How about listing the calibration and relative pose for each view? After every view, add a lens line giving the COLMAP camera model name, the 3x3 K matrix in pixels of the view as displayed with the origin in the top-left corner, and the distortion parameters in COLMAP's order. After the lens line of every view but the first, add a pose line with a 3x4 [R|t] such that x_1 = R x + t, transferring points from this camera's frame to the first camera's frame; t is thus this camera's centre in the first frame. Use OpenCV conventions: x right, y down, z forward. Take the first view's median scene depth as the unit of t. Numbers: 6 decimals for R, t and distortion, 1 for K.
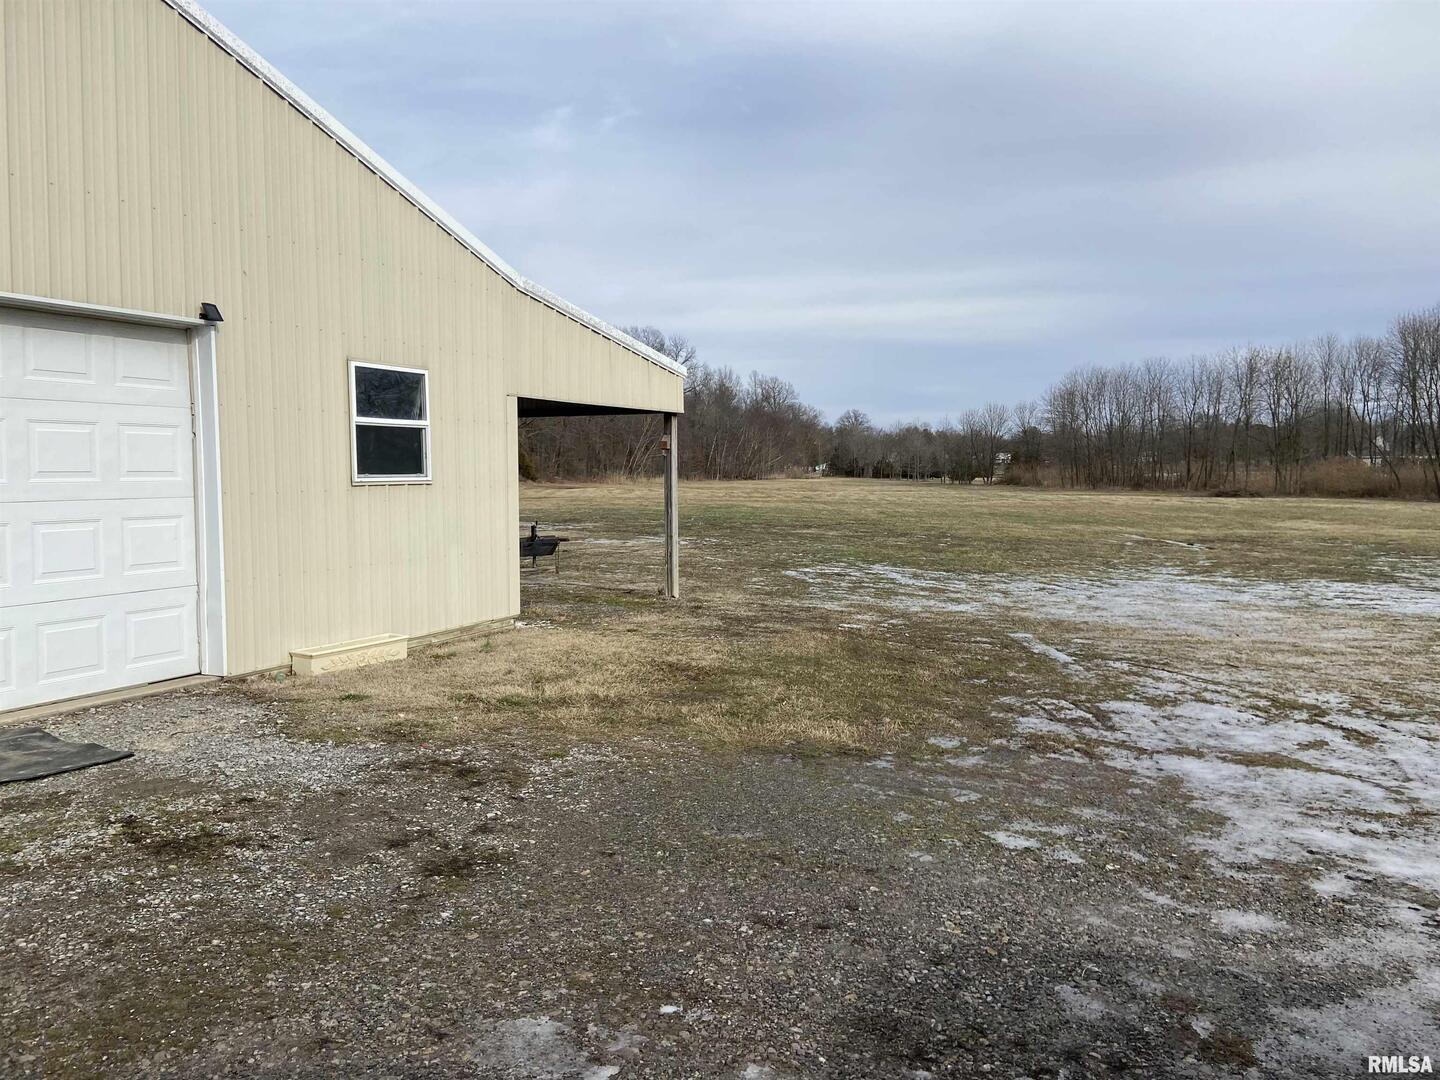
lens RADIAL K [[1079.8, 0, 712.3], [0, 1079.8, 527.4], [0, 0, 1]] dist [0.133892, -0.176068]
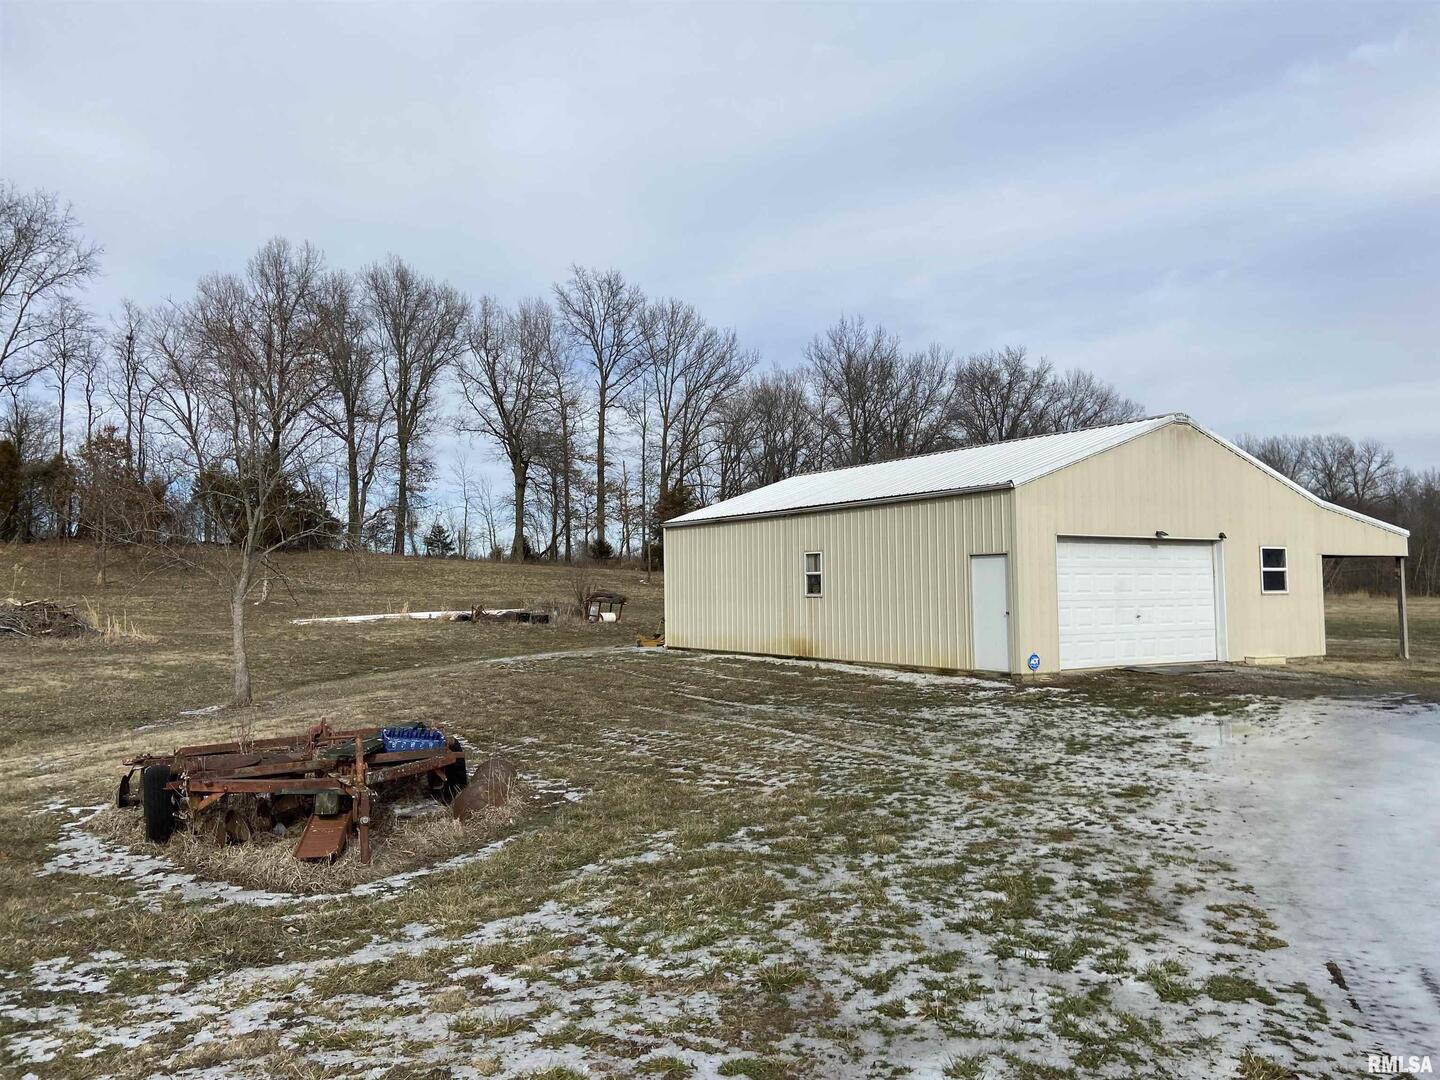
lens RADIAL K [[1079.8, 0, 712.3], [0, 1079.8, 527.4], [0, 0, 1]] dist [0.133892, -0.176068]
pose [[0.843205, -0.030447, -0.536730, -0.012934], [-0.026506, 0.994826, -0.098075, 0.060206], [0.536939, 0.096924, 0.838035, -1.214170]]
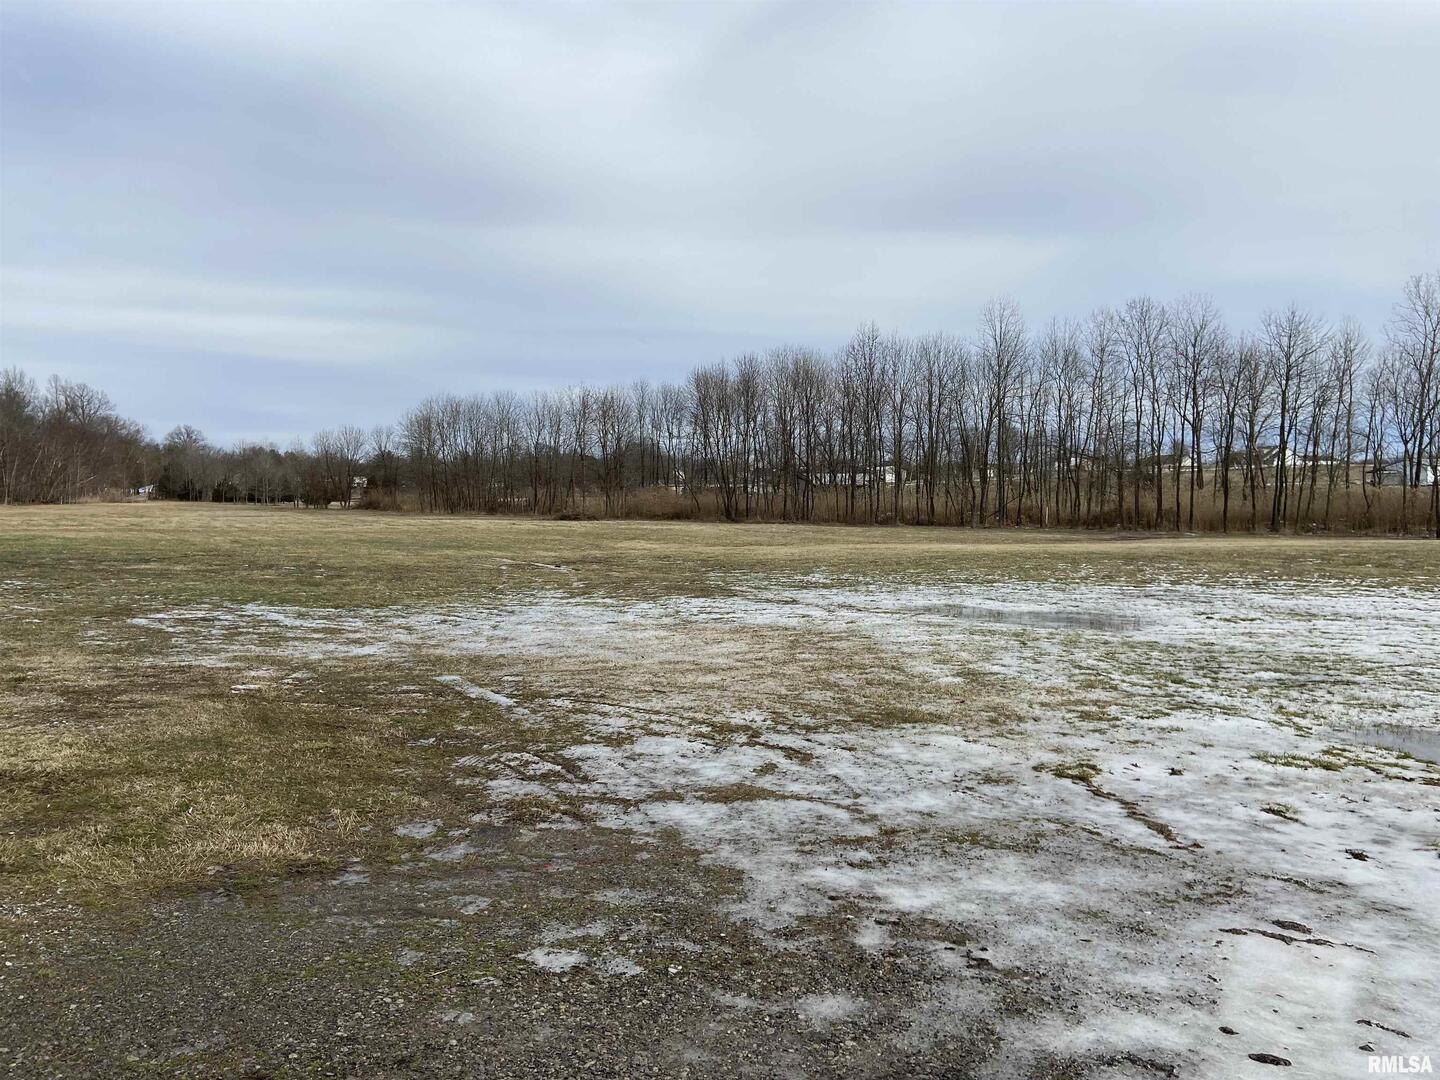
lens RADIAL K [[1079.8, 0, 712.3], [0, 1079.8, 527.4], [0, 0, 1]] dist [0.133892, -0.176068]
pose [[0.839494, -0.013497, 0.543201, -0.022672], [0.025471, 0.999570, -0.014528, -0.007558], [-0.542771, 0.026032, 0.839477, 0.075928]]
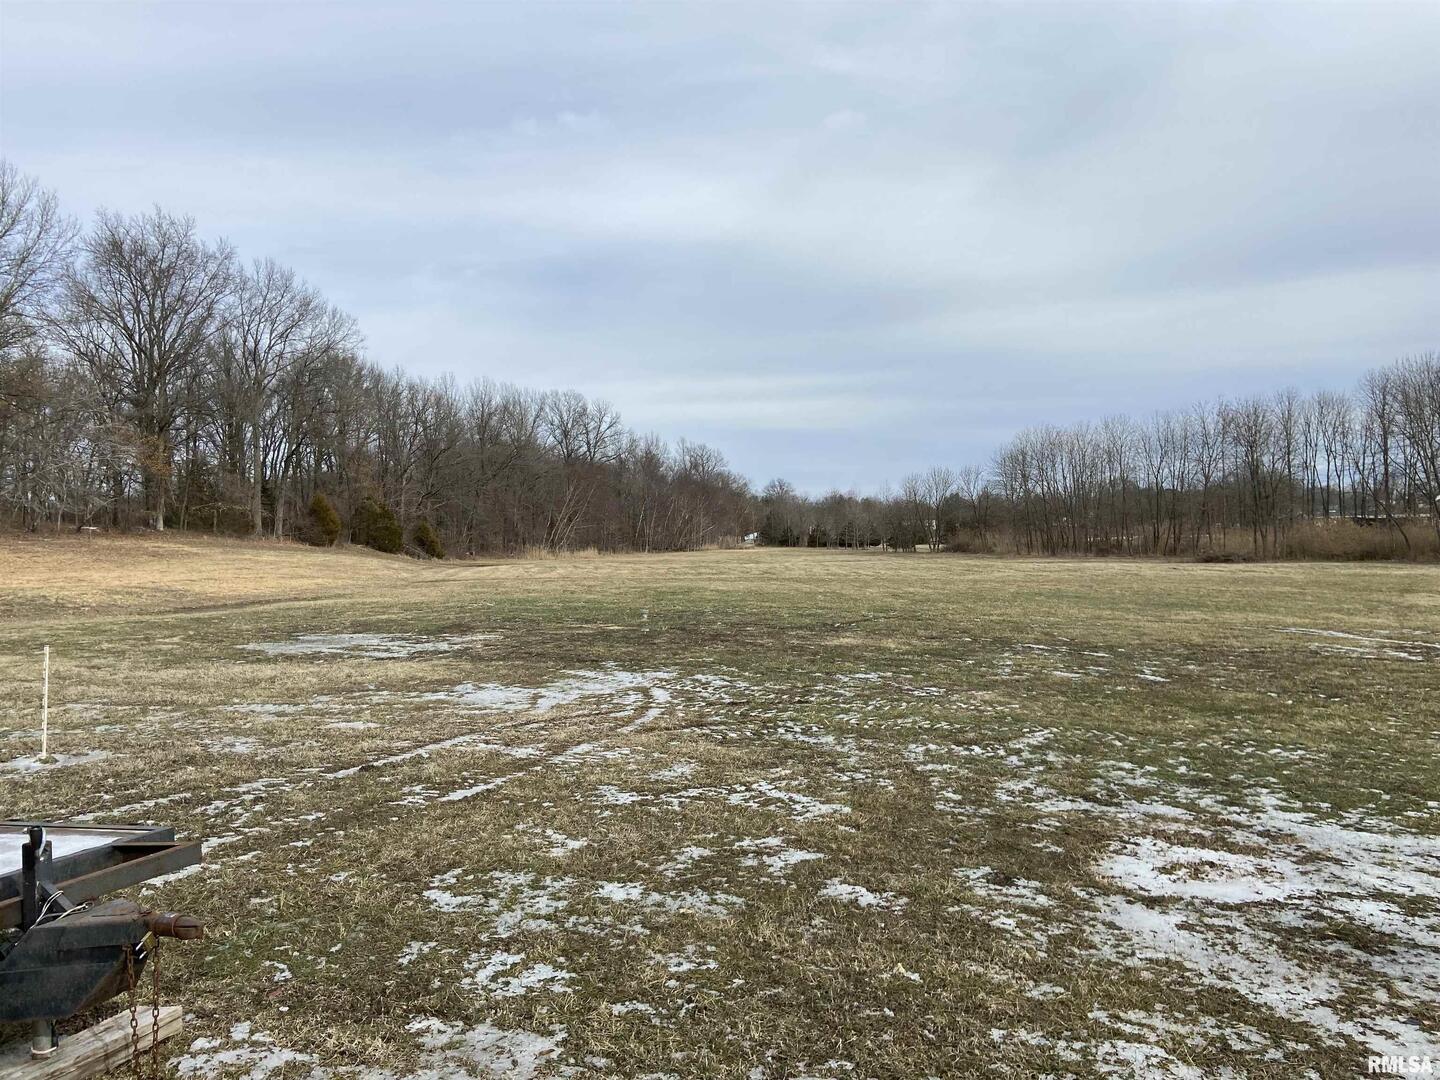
lens RADIAL K [[1079.8, 0, 712.3], [0, 1079.8, 527.4], [0, 0, 1]] dist [0.133892, -0.176068]
pose [[0.997311, -0.017556, 0.071148, -0.069255], [0.022185, 0.997651, -0.064805, -0.054031], [-0.069843, 0.066209, 0.995358, 0.986123]]
